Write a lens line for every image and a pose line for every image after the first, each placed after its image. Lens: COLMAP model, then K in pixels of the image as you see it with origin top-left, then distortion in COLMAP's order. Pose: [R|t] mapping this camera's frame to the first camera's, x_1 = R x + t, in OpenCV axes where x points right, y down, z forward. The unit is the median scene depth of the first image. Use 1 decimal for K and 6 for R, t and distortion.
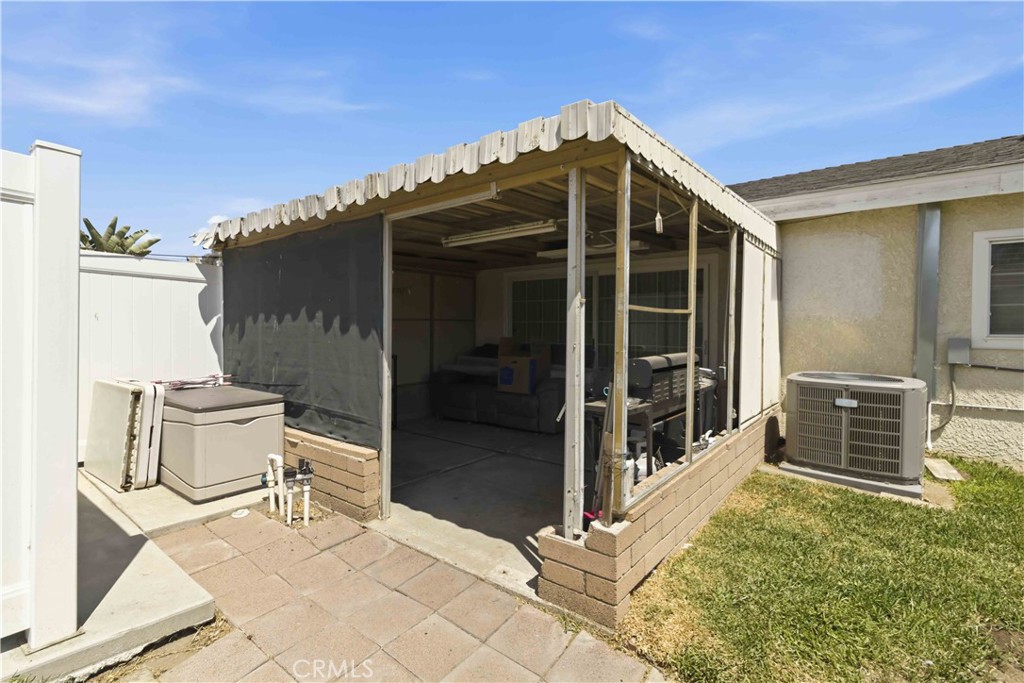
lens RADIAL K [[479.3, 0, 511.3], [0, 479.3, 335.1], [0, 0, 1]] dist [0.000193, 0.000587]
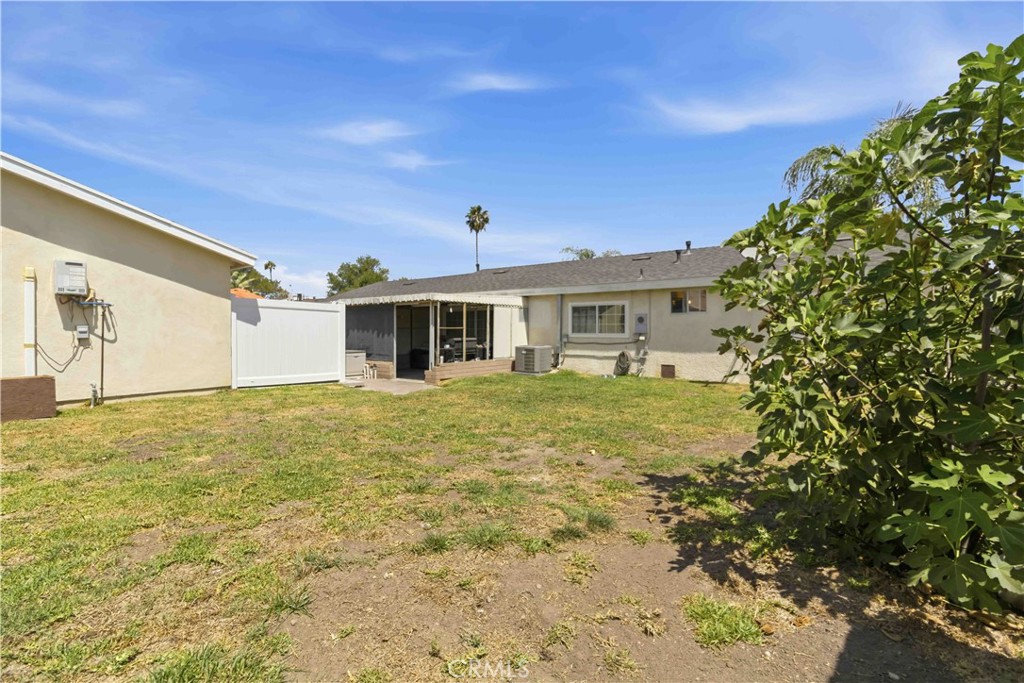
lens RADIAL K [[478.8, 0, 515.7], [0, 478.8, 337.1], [0, 0, 1]] dist [0.002180, 0.000451]
pose [[0.999993, -0.003604, -0.001384, 0.618984], [0.003606, 0.999992, 0.001802, 0.019574], [0.001377, -0.001807, 0.999997, -2.458749]]
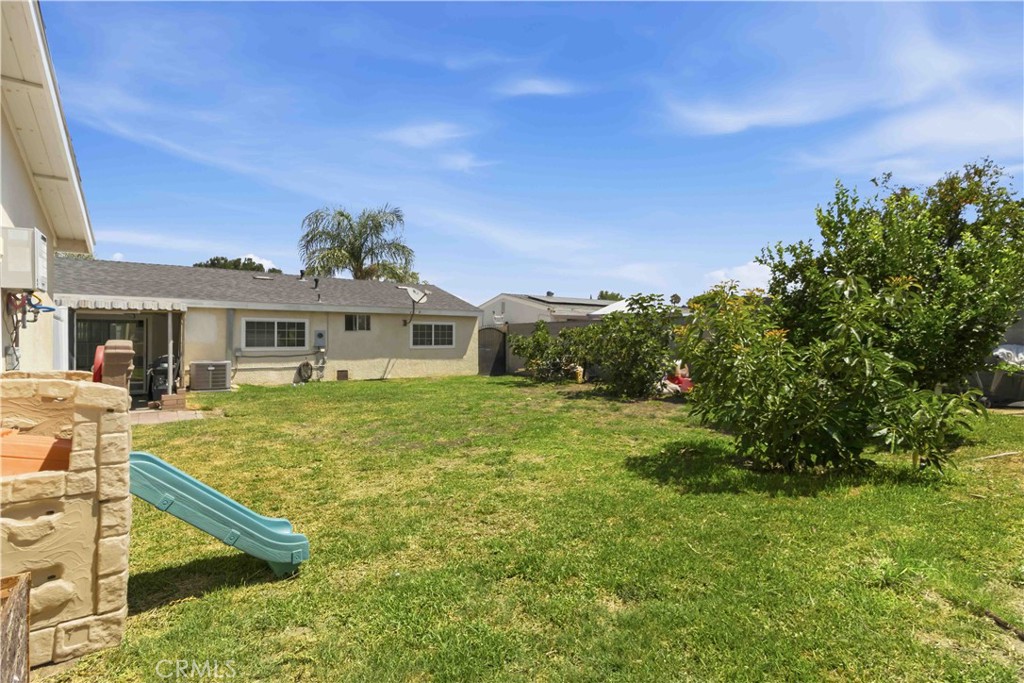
lens RADIAL K [[478.8, 0, 515.7], [0, 478.8, 337.1], [0, 0, 1]] dist [0.002180, 0.000451]
pose [[0.255005, 0.006052, 0.966921, -1.916140], [0.018417, 0.999769, -0.011115, 0.000375], [-0.966764, 0.020642, 0.254834, -1.832190]]
